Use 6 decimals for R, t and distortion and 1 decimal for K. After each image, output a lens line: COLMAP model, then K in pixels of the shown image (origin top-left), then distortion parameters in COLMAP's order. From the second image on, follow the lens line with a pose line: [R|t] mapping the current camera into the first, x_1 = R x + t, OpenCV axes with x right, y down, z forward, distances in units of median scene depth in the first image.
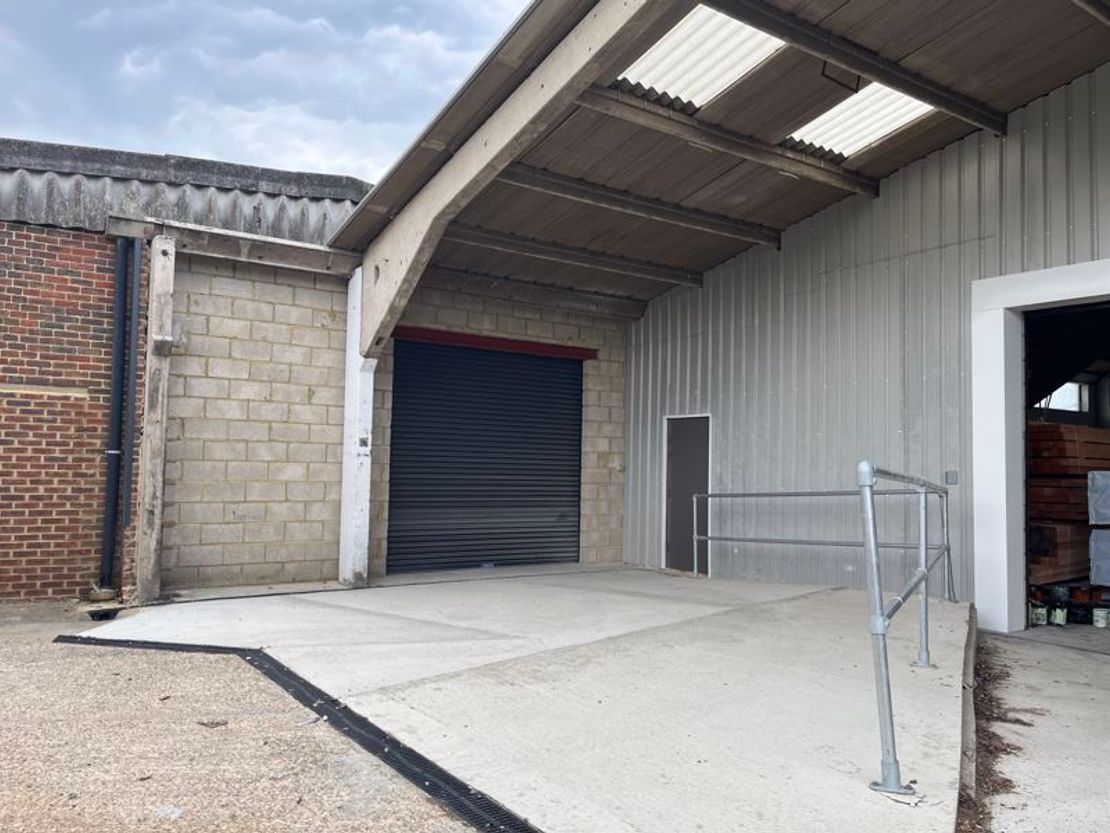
lens RADIAL K [[861.2, 0, 541.6], [0, 861.2, 421.4], [0, 0, 1]] dist [0.119750, -0.142936]
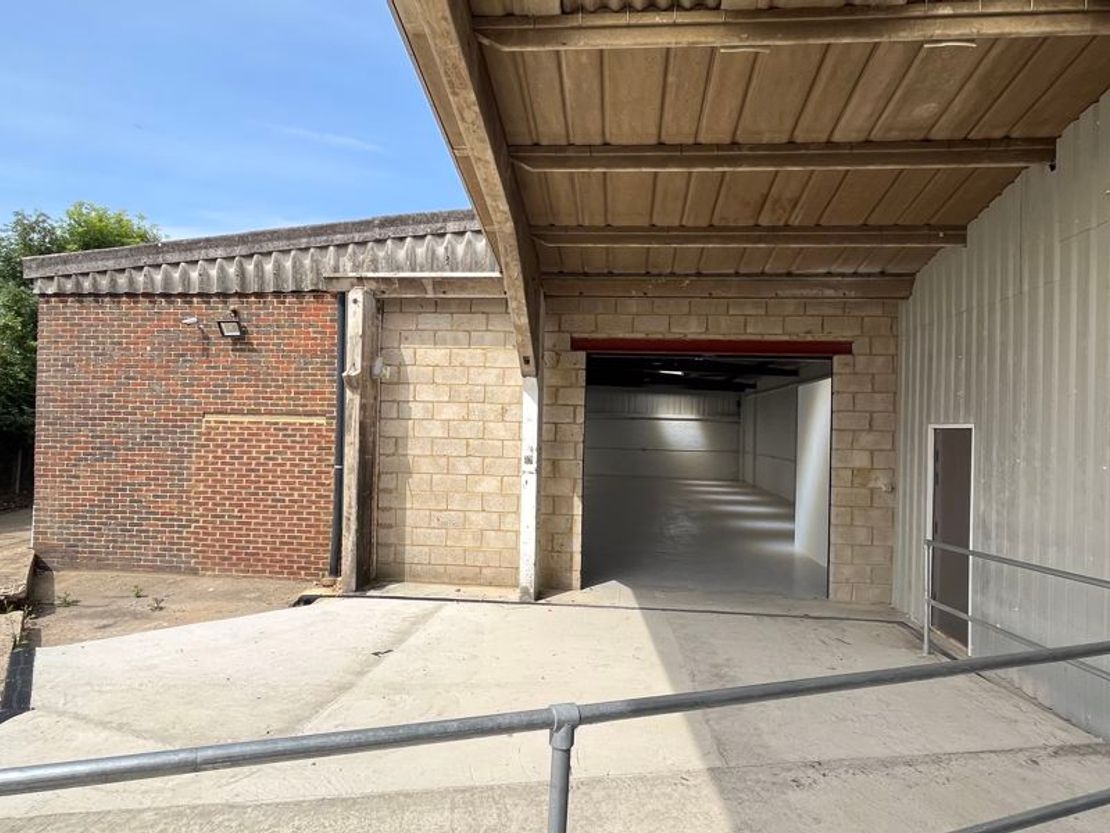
lens RADIAL K [[681.1, 0, 555.0], [0, 681.1, 416.5], [0, 0, 1]] dist [0.021186, -0.000330]
pose [[0.771713, -0.010023, -0.635892, 0.342107], [0.027406, 0.999471, 0.017506, -0.042124], [0.635381, -0.030937, 0.771579, 0.425197]]
